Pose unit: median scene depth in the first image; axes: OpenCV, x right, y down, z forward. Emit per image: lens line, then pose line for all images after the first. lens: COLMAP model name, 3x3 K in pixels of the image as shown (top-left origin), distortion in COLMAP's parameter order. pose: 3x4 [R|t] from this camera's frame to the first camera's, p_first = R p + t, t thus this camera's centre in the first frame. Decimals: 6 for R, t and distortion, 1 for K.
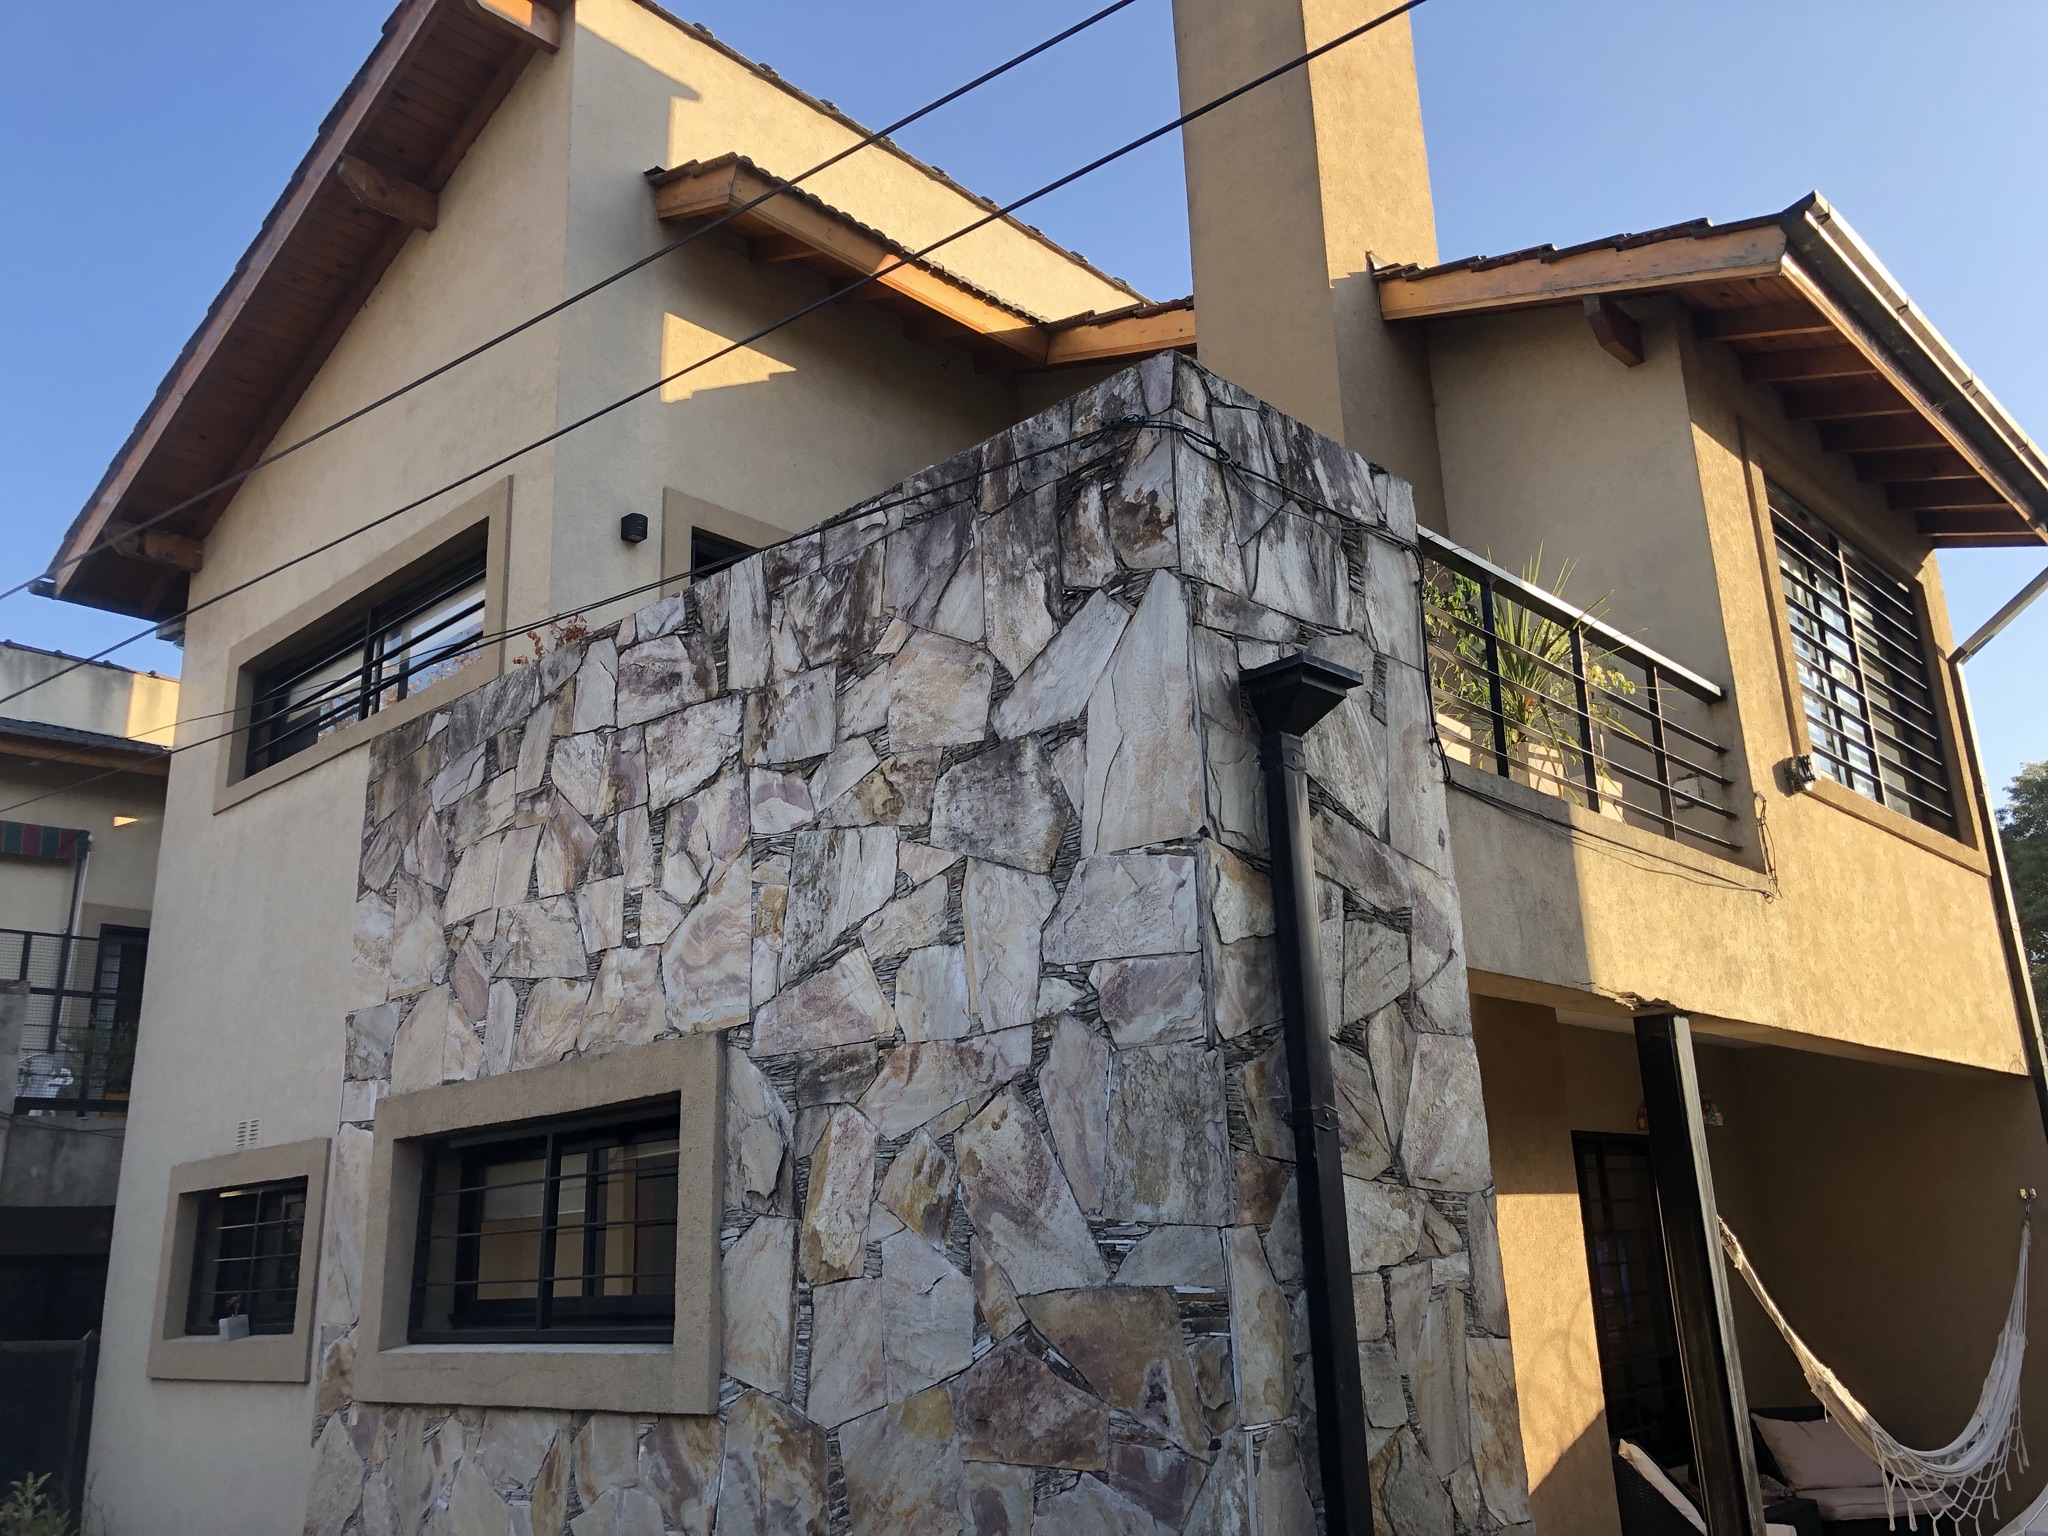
lens RADIAL K [[1682.2, 0, 1047.0], [0, 1682.2, 741.8], [0, 0, 1]] dist [0.036959, -0.046970]
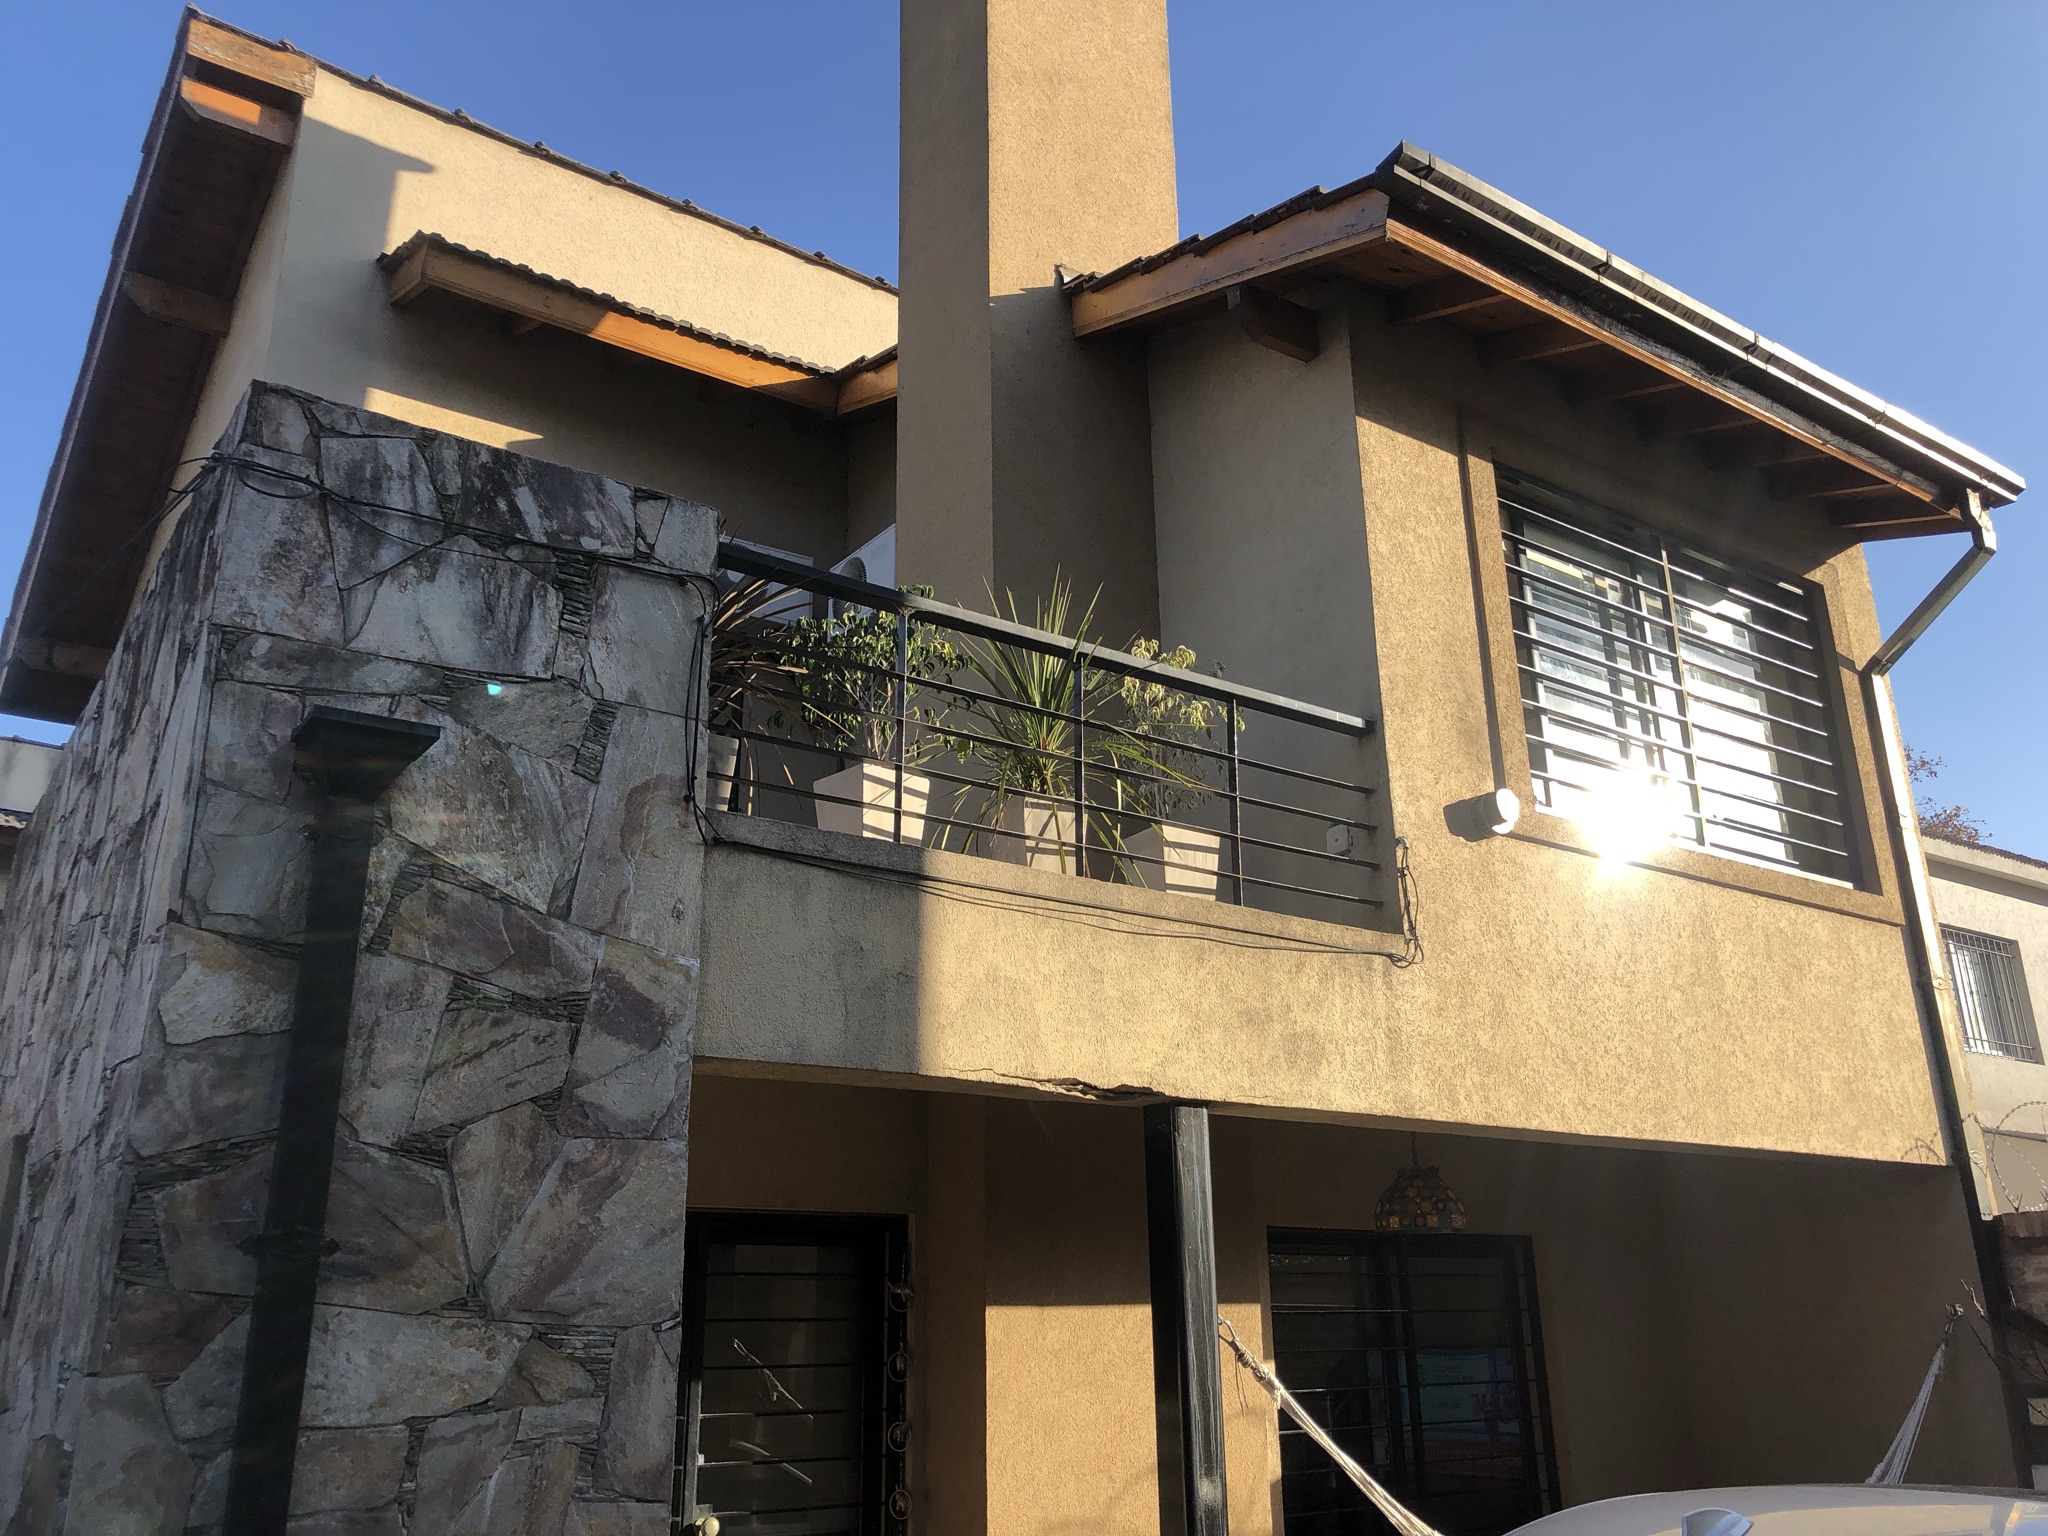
lens RADIAL K [[1682.2, 0, 1051.3], [0, 1682.2, 748.8], [0, 0, 1]] dist [0.036959, -0.046970]
pose [[0.981144, -0.046845, -0.187513, 0.422524], [0.040041, 0.998400, -0.039915, 0.012074], [0.189083, 0.031654, 0.981451, 0.128409]]
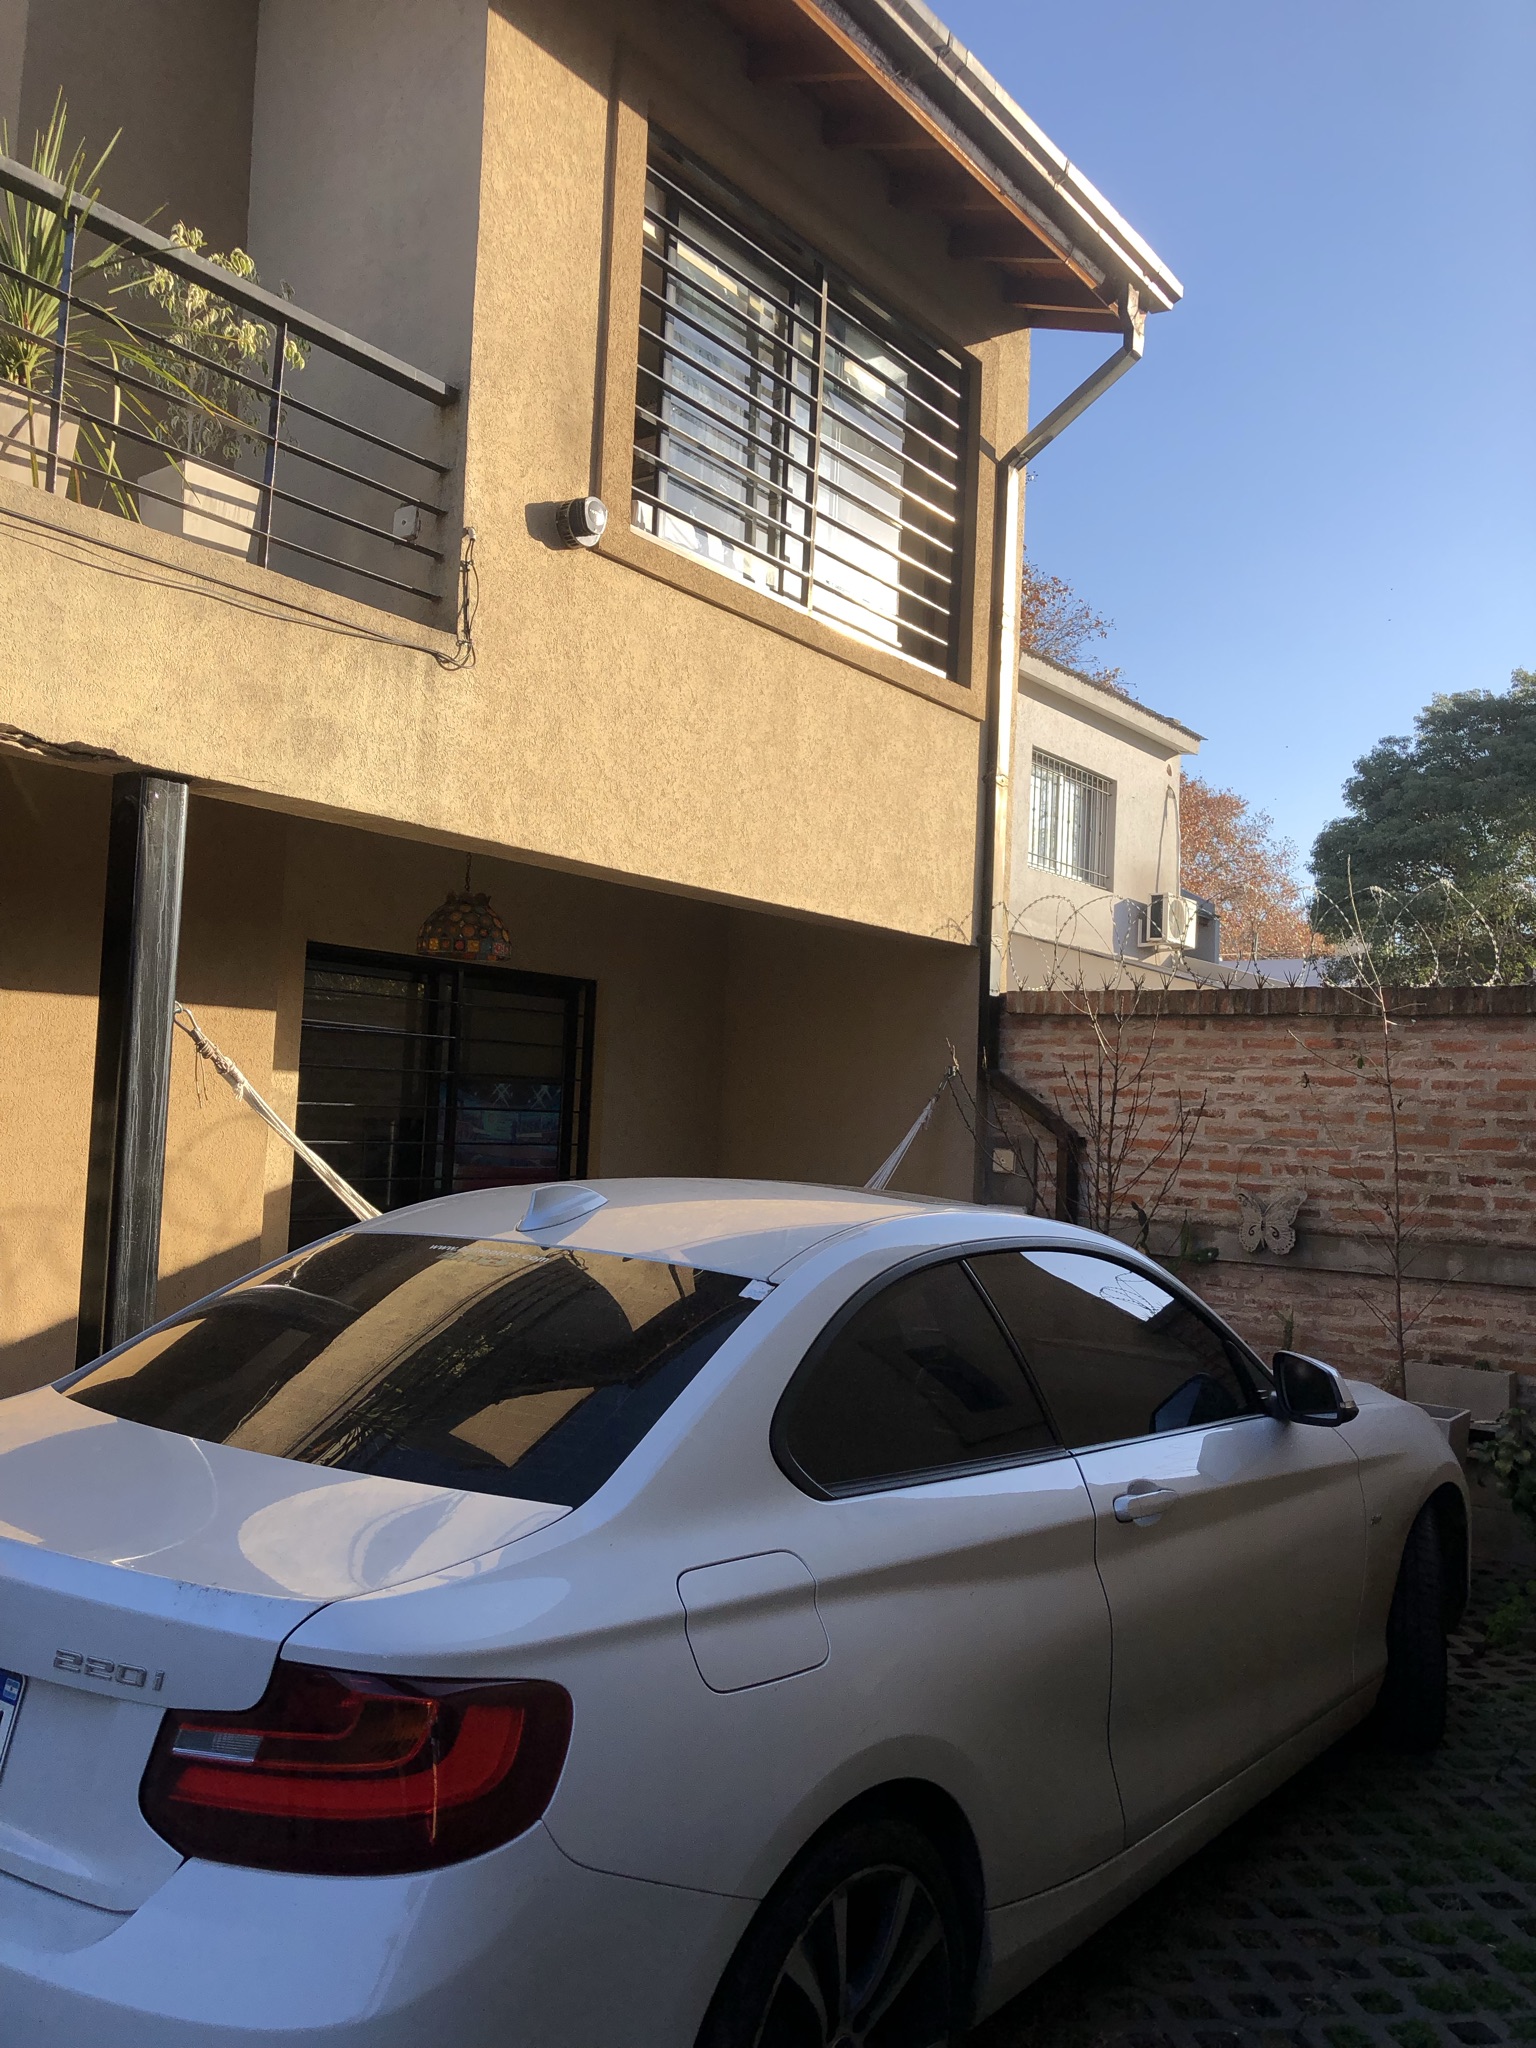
lens RADIAL K [[1682.2, 0, 776.3], [0, 1682.2, 1014.2], [0, 0, 1]] dist [0.036959, -0.046970]
pose [[0.988707, 0.088574, 0.120888, 0.502070], [-0.114821, 0.966100, 0.231228, 0.051576], [-0.096309, -0.242497, 0.965360, 0.191046]]
